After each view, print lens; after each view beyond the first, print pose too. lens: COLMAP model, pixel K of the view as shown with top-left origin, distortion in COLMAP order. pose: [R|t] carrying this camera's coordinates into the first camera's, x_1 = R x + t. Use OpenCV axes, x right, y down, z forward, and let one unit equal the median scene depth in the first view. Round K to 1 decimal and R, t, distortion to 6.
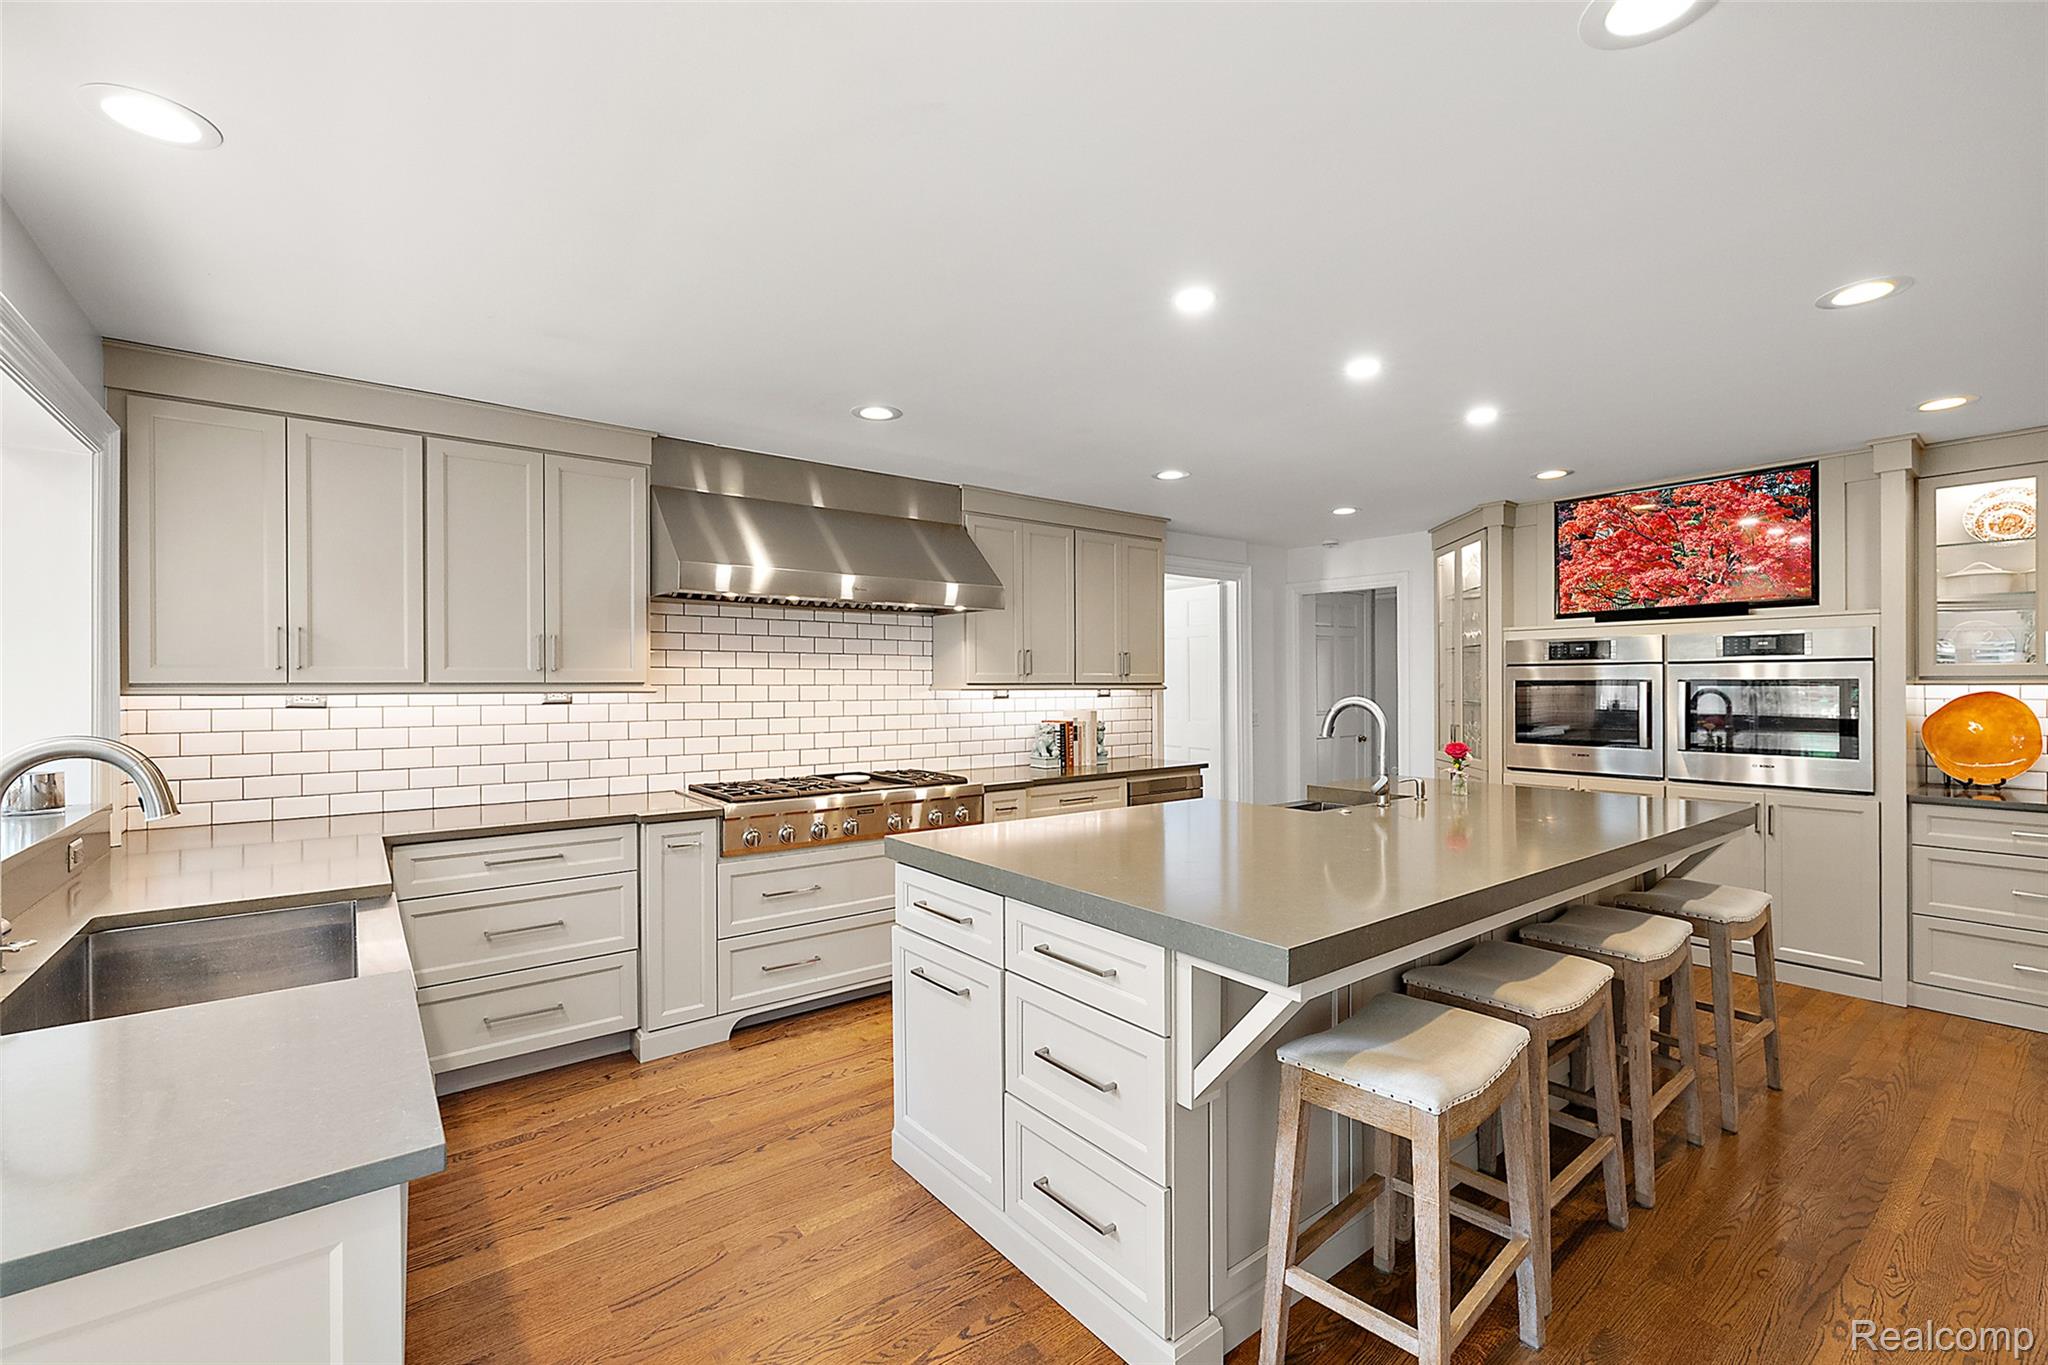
lens RADIAL K [[887.3, 0, 1026.0], [0, 887.3, 685.8], [0, 0, 1]] dist [0.002398, 0.001173]
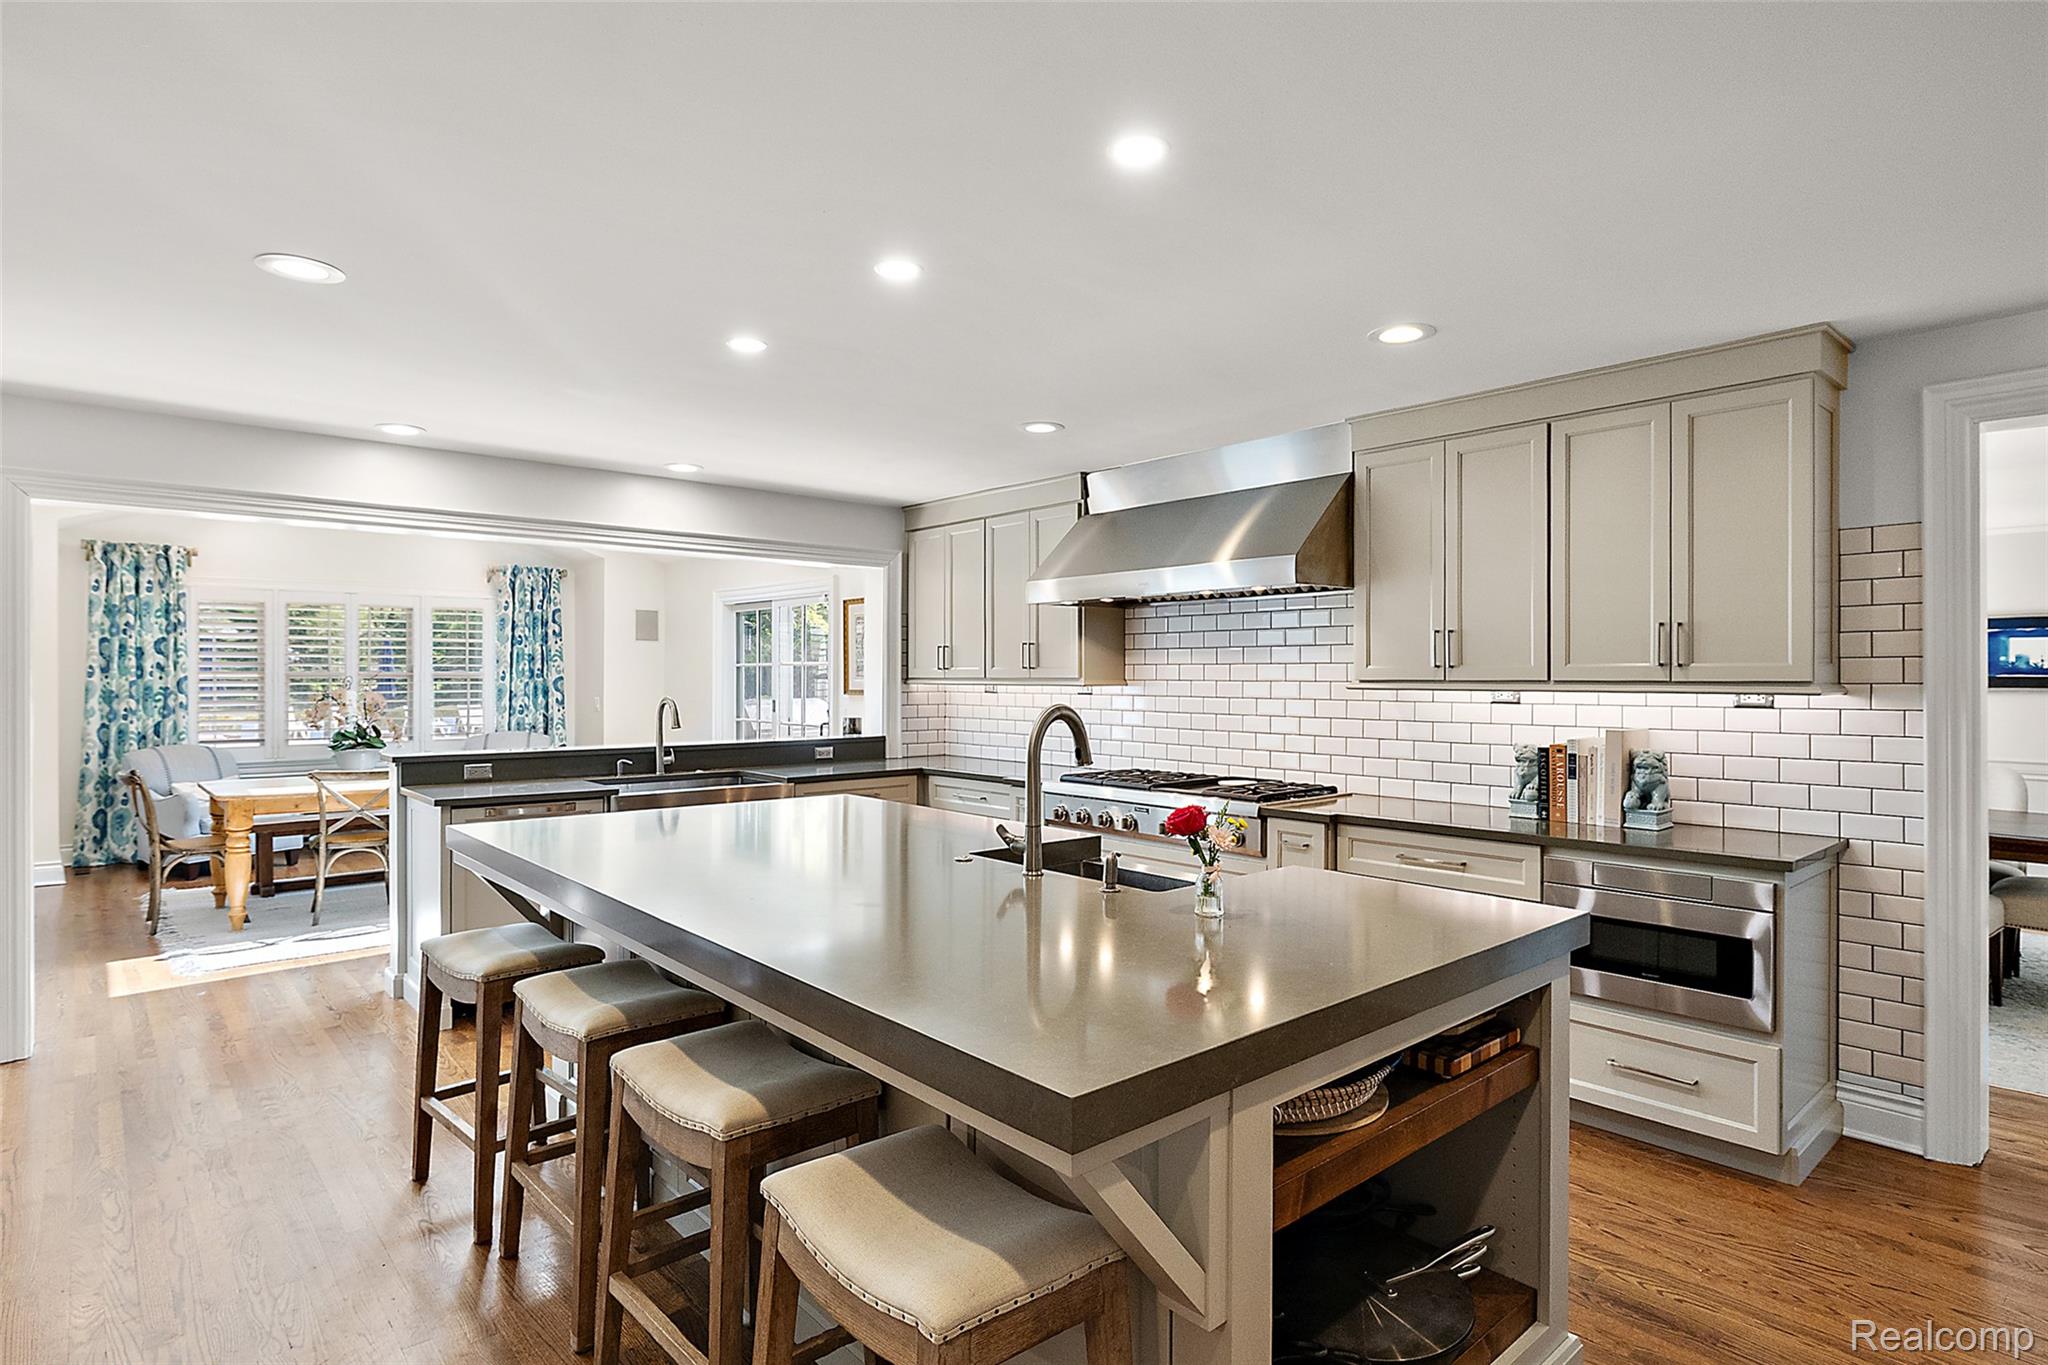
lens RADIAL K [[1081.4, 0, 1025.4], [0, 1081.4, 679.9], [0, 0, 1]] dist [0.003912, -0.000034]
pose [[0.068299, 0.002803, -0.997661, 0.770531], [-0.007697, 0.999968, 0.002282, -0.002308], [0.997635, 0.007523, 0.068318, 0.609978]]
